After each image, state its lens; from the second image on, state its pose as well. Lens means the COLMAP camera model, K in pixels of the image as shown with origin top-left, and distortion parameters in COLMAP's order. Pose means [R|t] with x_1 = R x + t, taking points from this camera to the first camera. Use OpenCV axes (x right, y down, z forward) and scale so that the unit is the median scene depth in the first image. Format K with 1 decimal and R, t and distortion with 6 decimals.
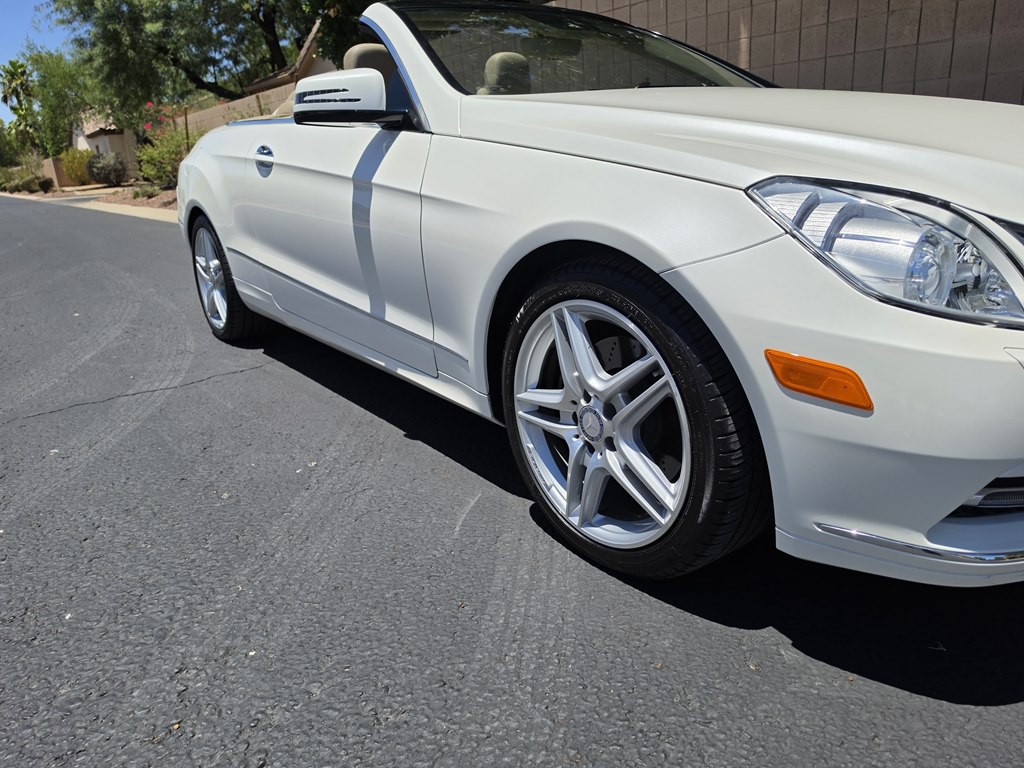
lens RADIAL K [[713.8, 0, 510.0], [0, 713.8, 394.0], [0, 0, 1]] dist [0.073502, -0.090678]
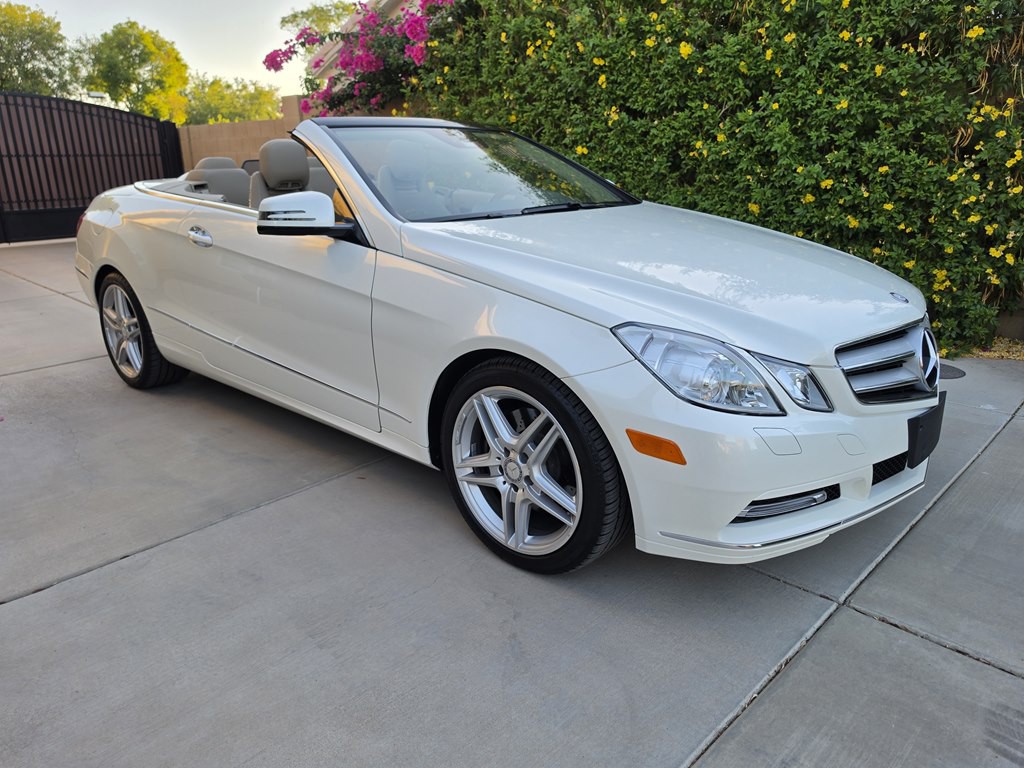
lens RADIAL K [[720.0, 0, 512.0], [0, 720.0, 384.0], [0, 0, 1]] dist [0.084191, -0.102132]
pose [[0.978560, -0.026420, 0.204261, -0.127604], [0.031261, 0.999301, -0.020507, -0.072338], [-0.203577, 0.026452, 0.978702, -0.305166]]
